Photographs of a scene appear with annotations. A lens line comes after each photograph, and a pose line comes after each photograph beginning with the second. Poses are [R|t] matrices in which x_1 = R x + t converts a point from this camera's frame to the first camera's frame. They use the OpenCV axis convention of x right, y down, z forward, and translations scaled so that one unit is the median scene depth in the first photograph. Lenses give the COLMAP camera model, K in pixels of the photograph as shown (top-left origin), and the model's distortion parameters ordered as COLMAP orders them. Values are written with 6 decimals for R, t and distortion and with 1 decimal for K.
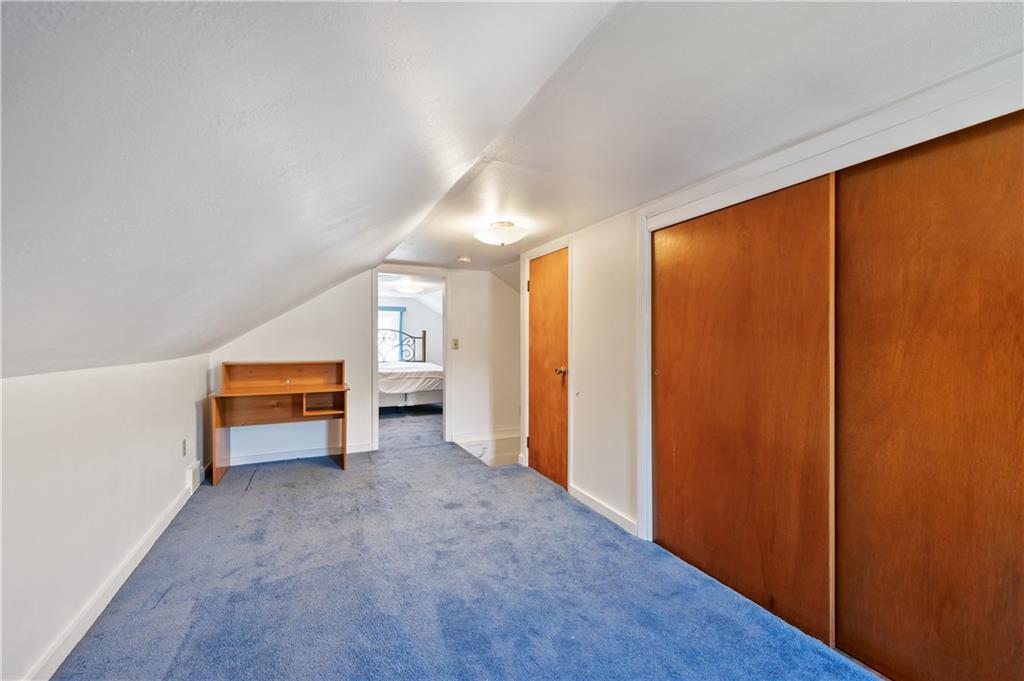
lens RADIAL K [[422.4, 0, 514.2], [0, 422.4, 339.8], [0, 0, 1]] dist [0.000364, -0.000007]
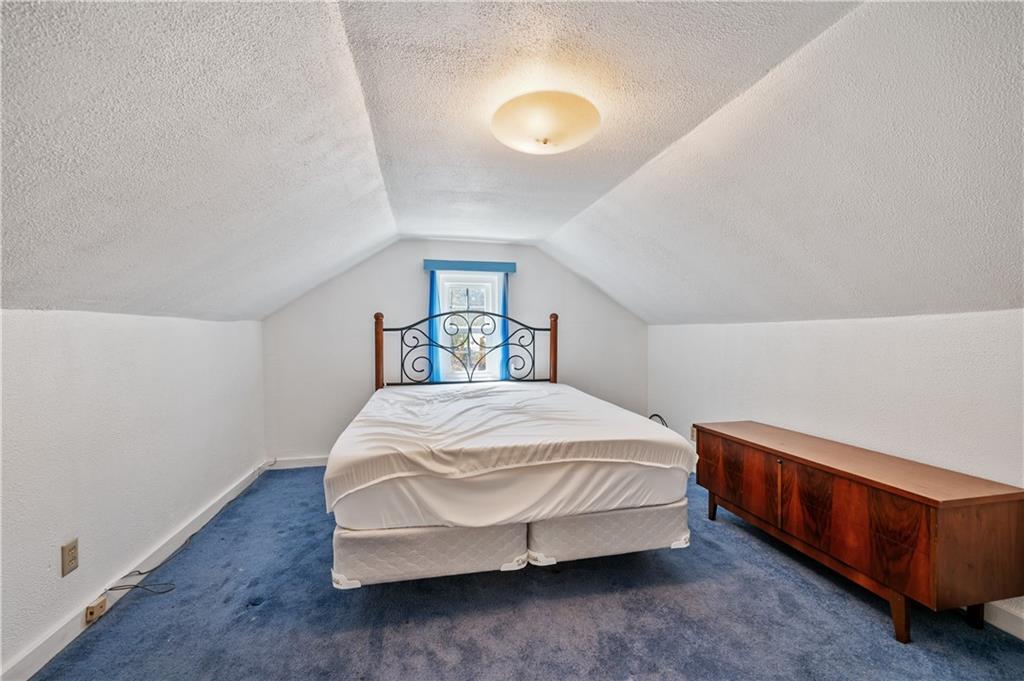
lens RADIAL K [[422.4, 0, 514.2], [0, 422.4, 339.8], [0, 0, 1]] dist [0.000364, -0.000007]
pose [[0.975222, -0.000610, -0.221228, -0.154585], [0.002683, 0.999955, 0.009067, 0.001803], [0.221212, -0.009436, 0.975180, 0.549118]]
